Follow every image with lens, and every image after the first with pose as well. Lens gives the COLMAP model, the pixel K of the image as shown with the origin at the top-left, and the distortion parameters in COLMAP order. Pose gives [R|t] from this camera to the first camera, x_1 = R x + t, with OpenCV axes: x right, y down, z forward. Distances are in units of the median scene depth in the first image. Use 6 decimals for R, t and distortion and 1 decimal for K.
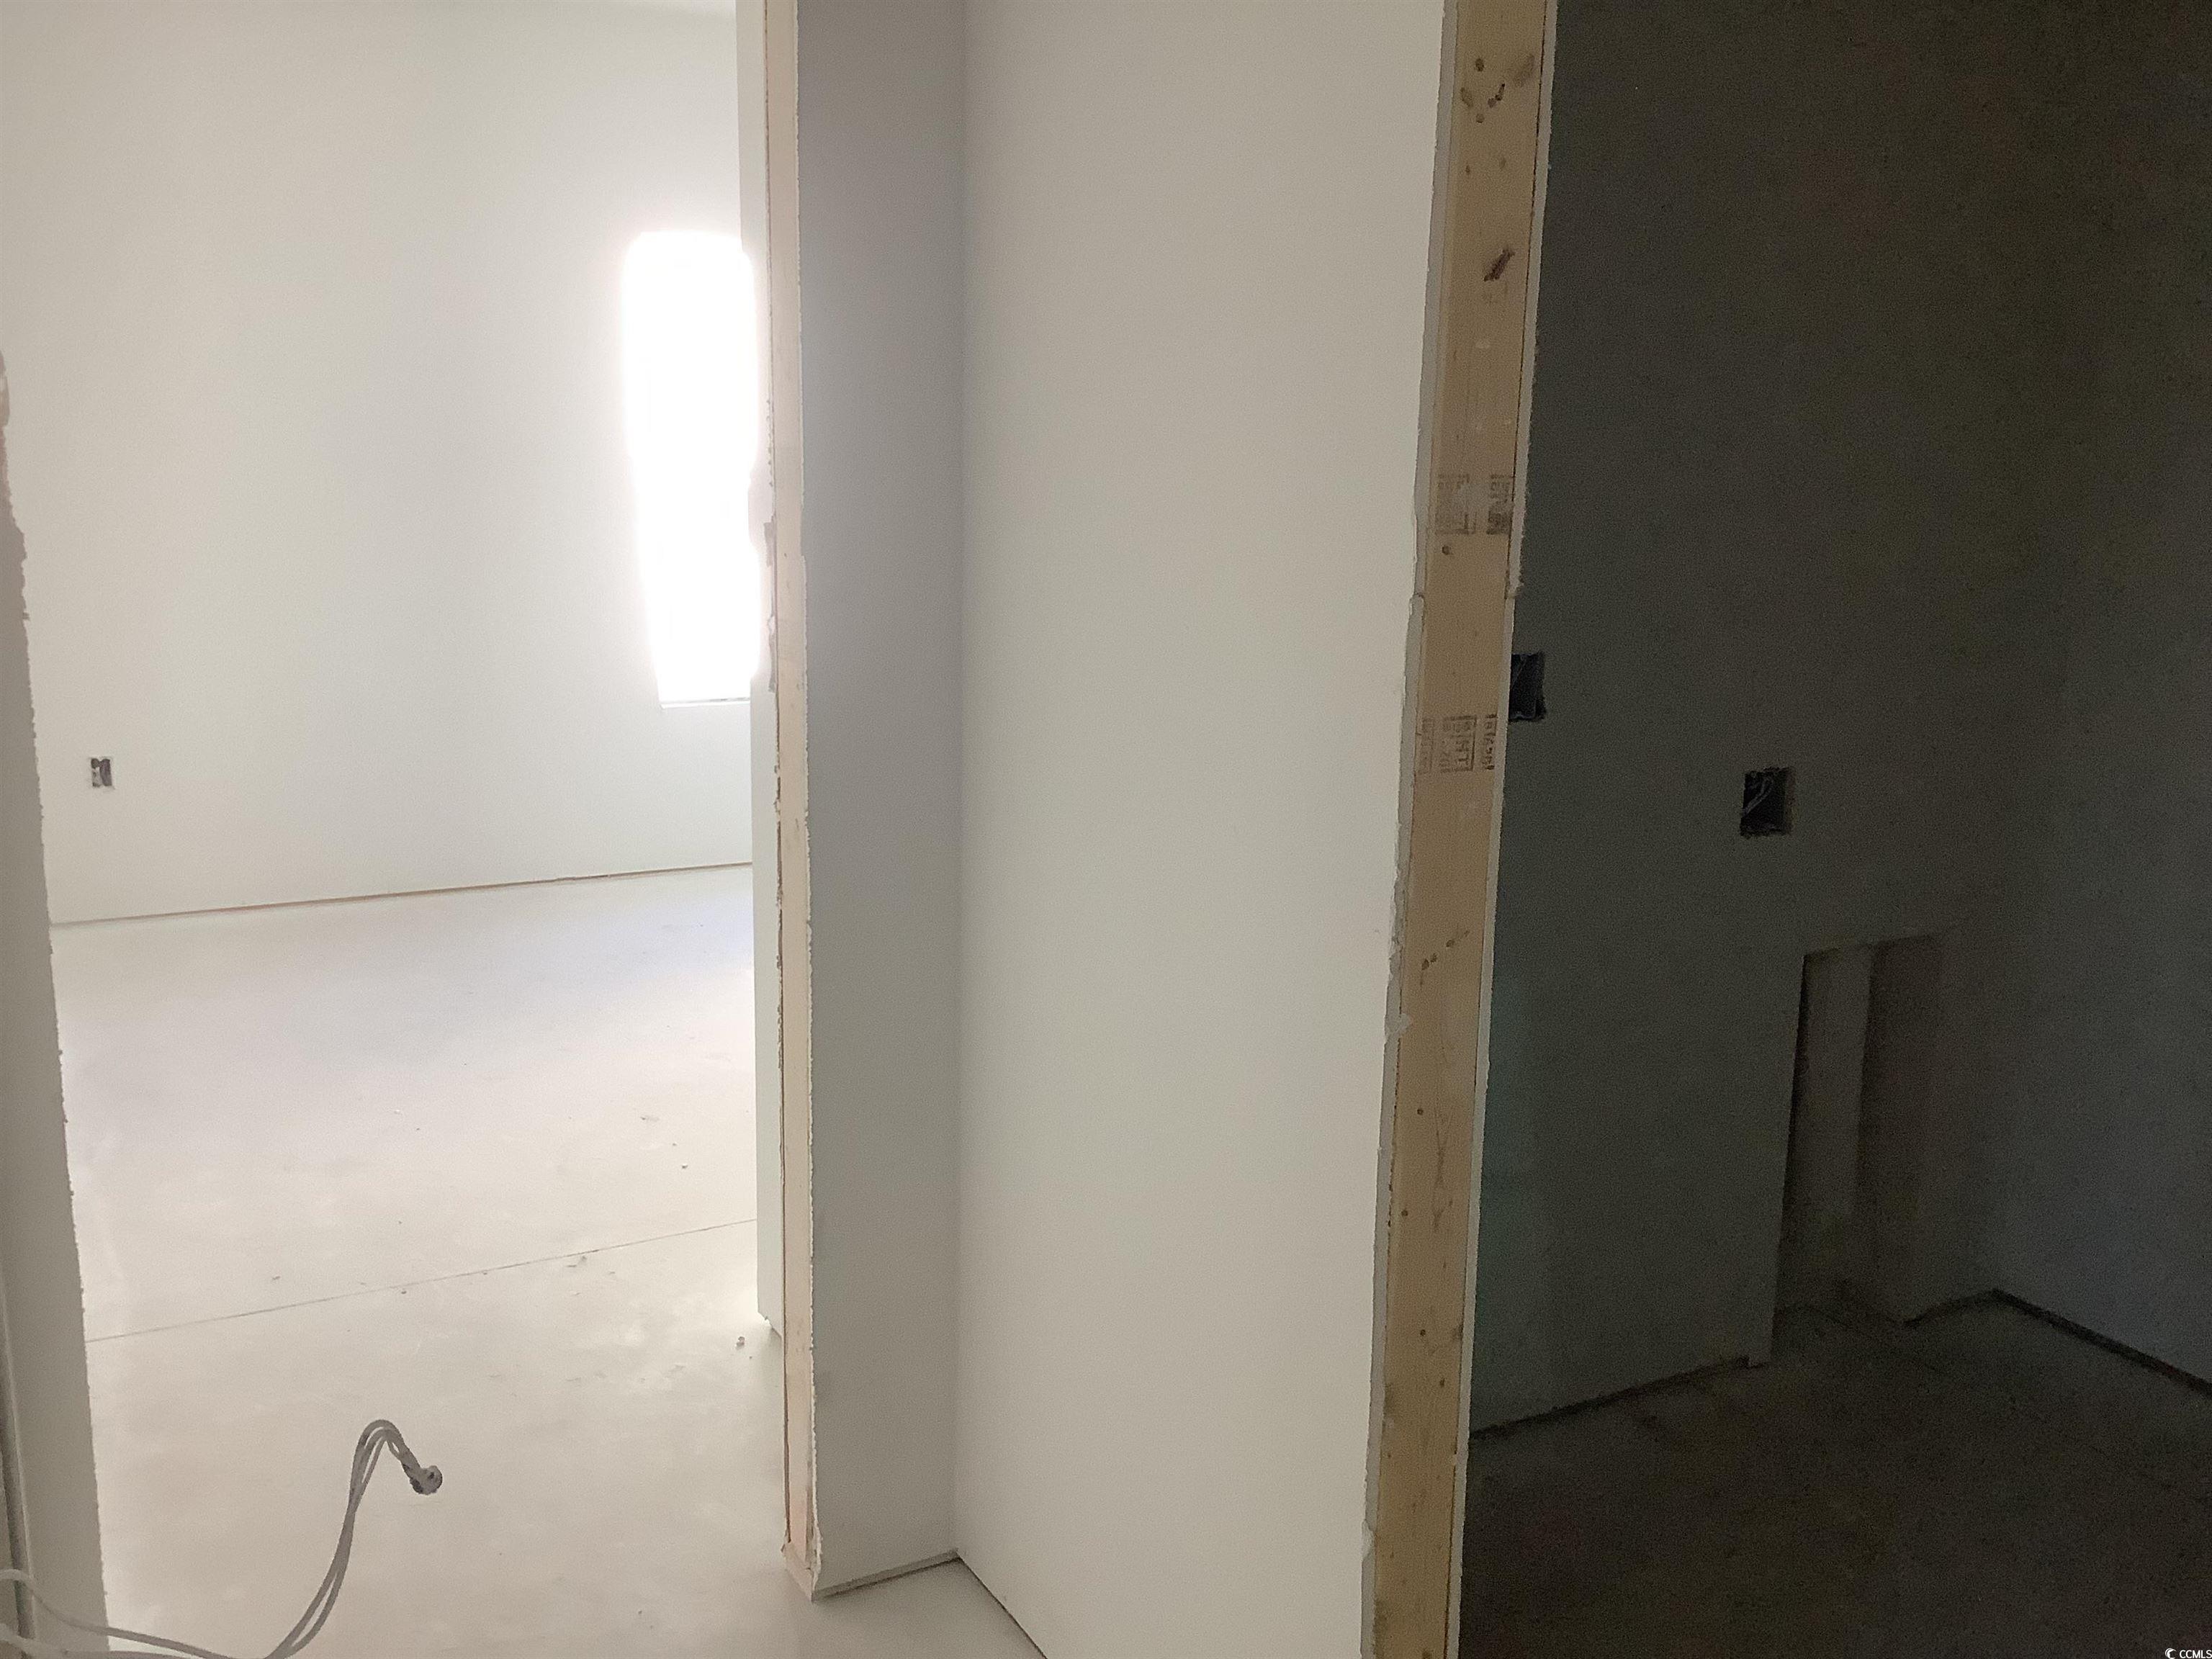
lens RADIAL K [[2069.3, 0, 1106.0], [0, 2069.3, 829.5], [0, 0, 1]] dist [0.109950, -0.206335]
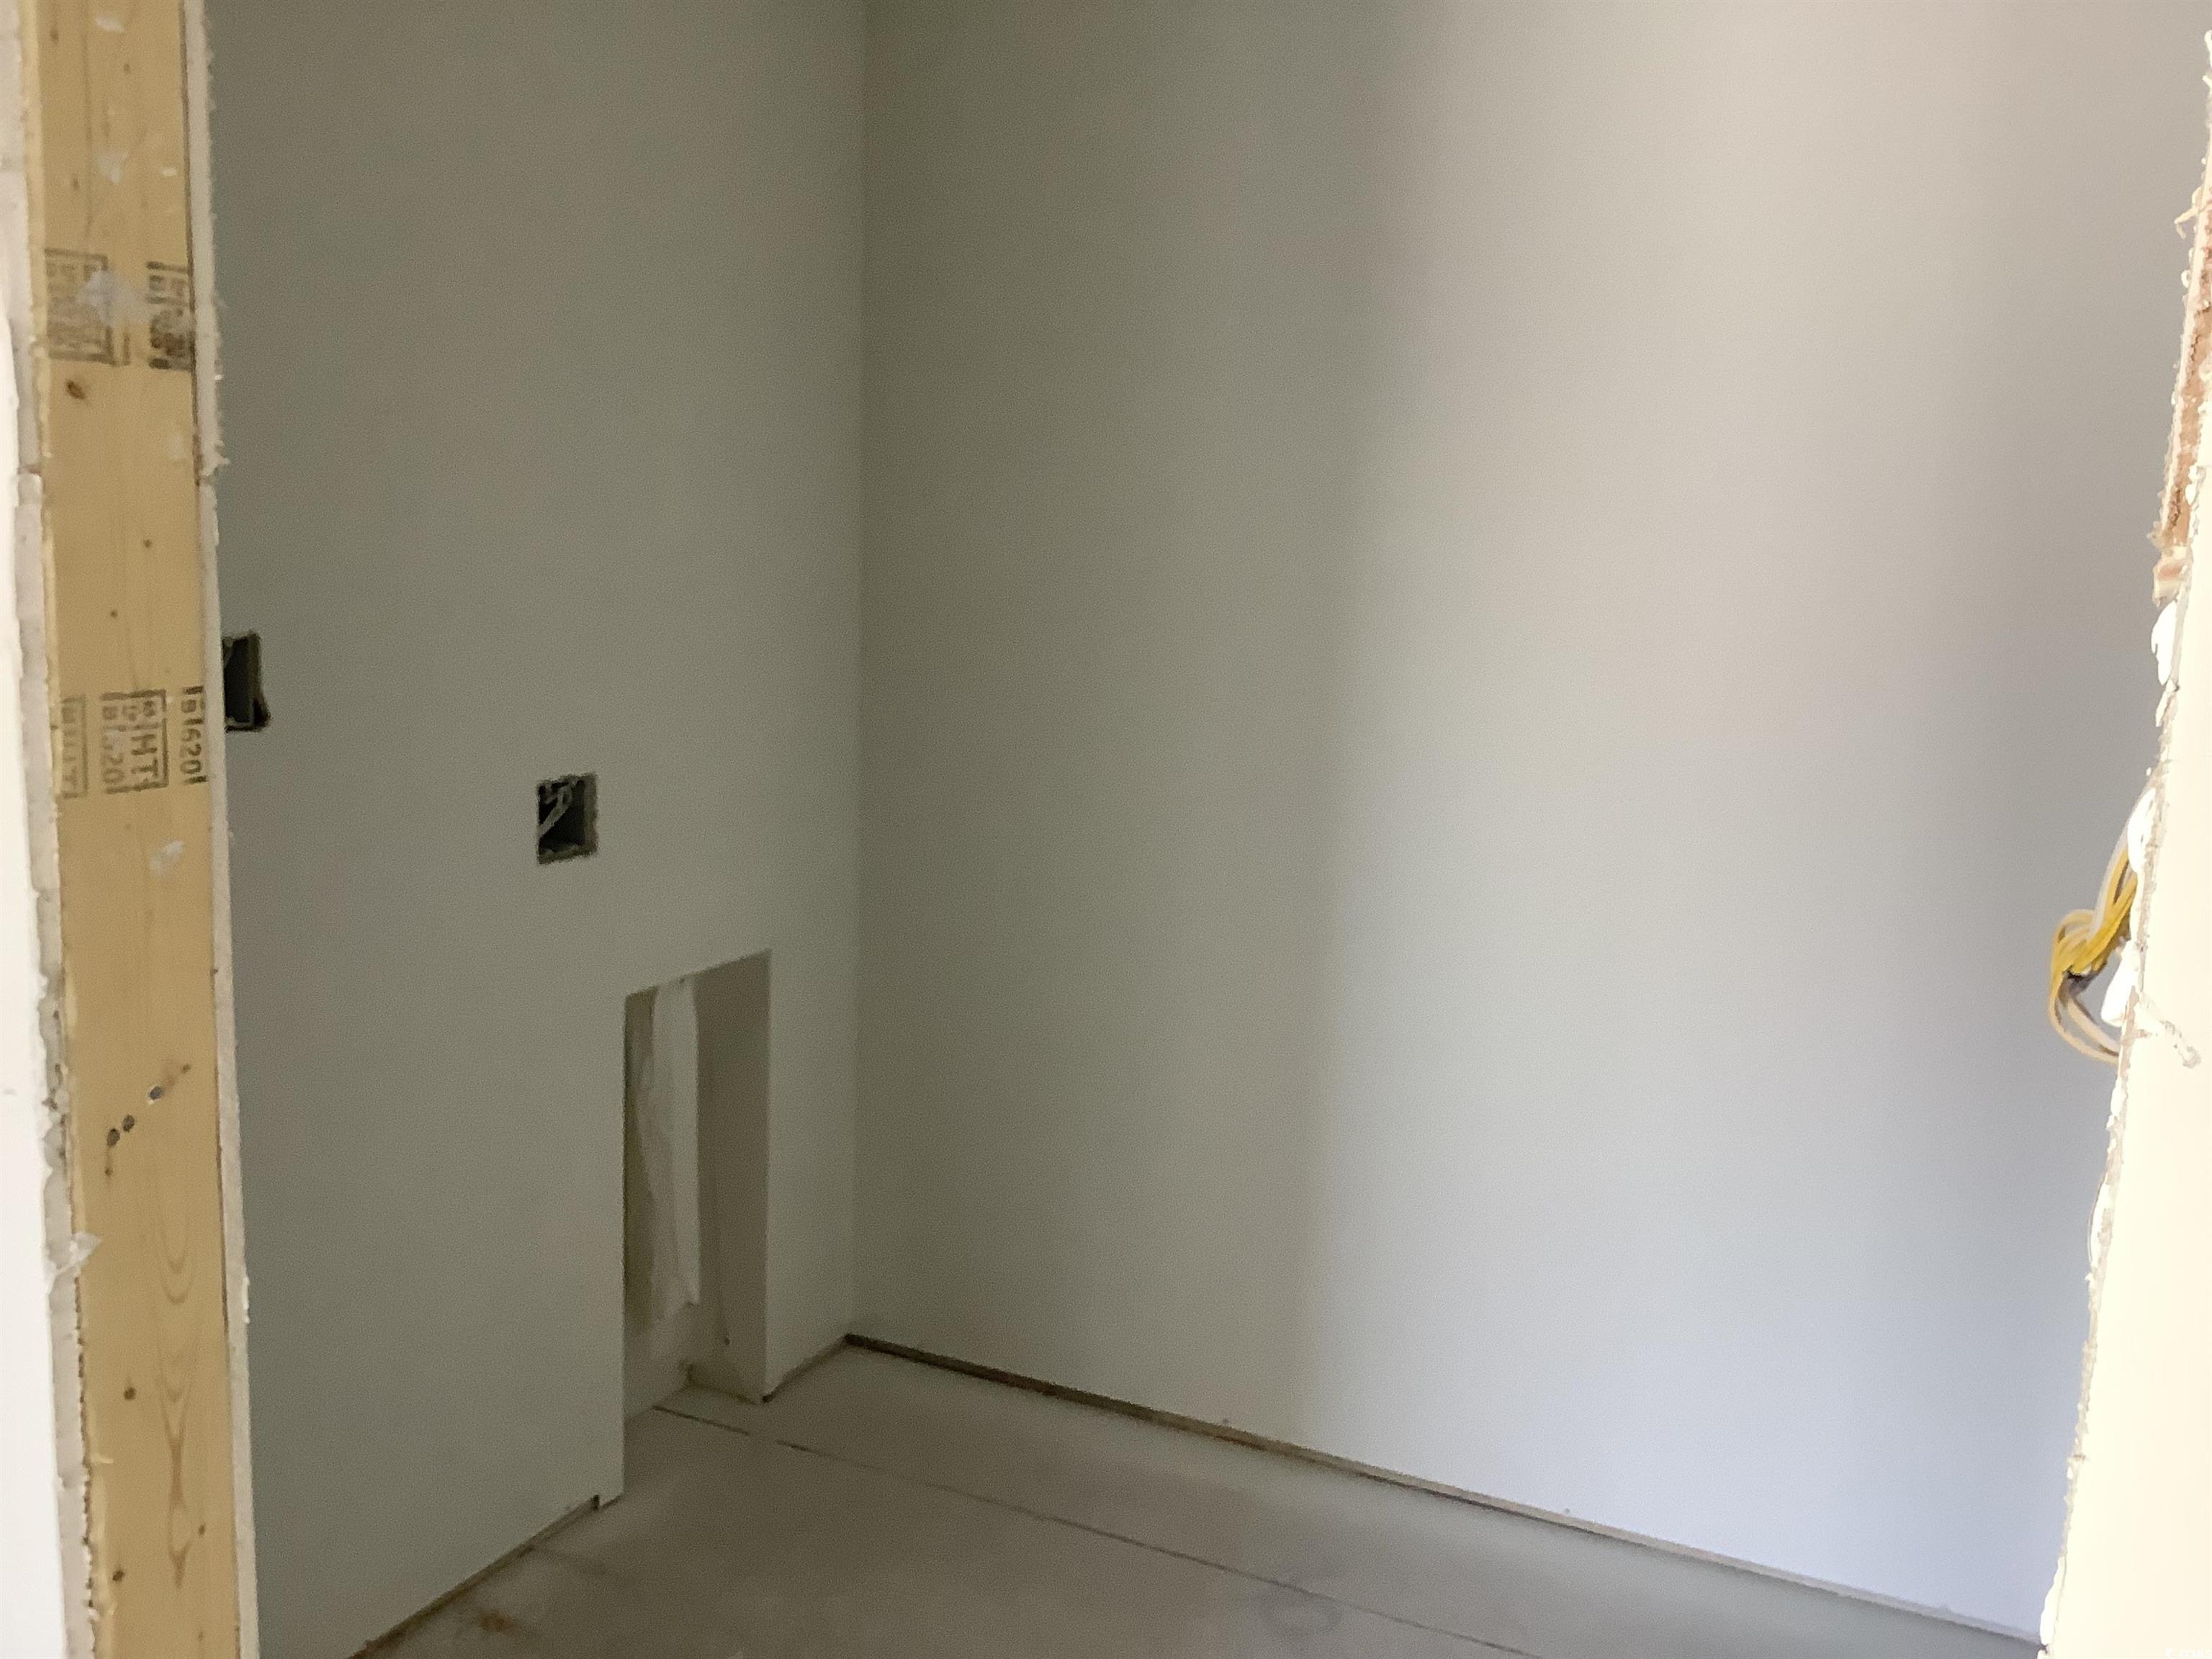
lens RADIAL K [[2069.3, 0, 1106.0], [0, 2069.3, 829.5], [0, 0, 1]] dist [0.109950, -0.206335]
pose [[0.824528, -0.087131, 0.559073, 0.065198], [0.095834, 0.995302, 0.013779, 0.000258], [-0.557647, 0.042217, 0.829004, 0.376153]]
